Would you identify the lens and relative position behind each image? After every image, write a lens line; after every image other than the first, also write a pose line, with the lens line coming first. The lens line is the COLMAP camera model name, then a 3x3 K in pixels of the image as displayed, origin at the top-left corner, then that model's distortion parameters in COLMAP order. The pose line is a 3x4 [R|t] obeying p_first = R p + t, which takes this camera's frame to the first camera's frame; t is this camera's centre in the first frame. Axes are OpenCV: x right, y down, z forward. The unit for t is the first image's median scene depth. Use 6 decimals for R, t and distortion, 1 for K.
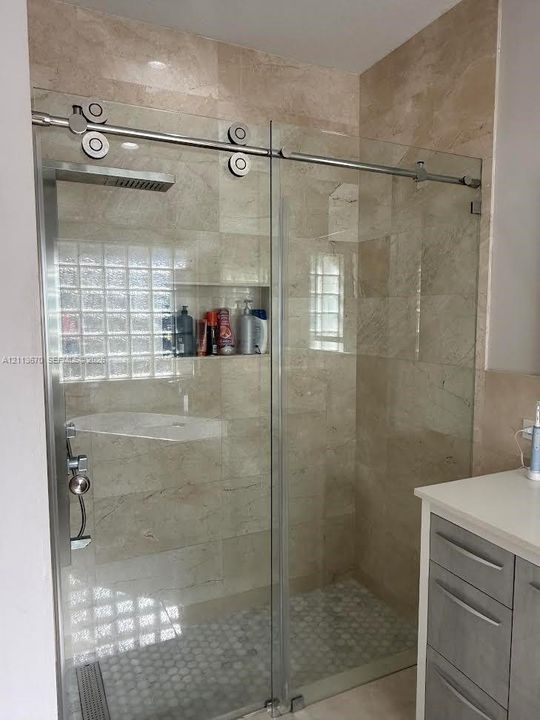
lens RADIAL K [[501.3, 0, 270.0], [0, 501.3, 360.0], [0, 0, 1]] dist [0.000617, -0.000650]
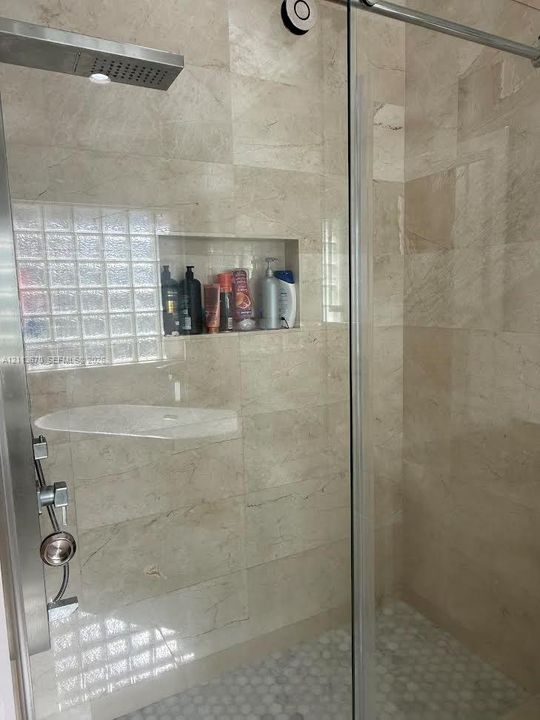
lens RADIAL K [[516.0, 0, 270.0], [0, 516.0, 360.0], [0, 0, 1]] dist [-0.001048, 0.001182]
pose [[0.998763, -0.031653, 0.038355, -0.079578], [0.030132, 0.998761, 0.039595, 0.004447], [-0.039561, -0.038390, 0.998479, 0.211727]]
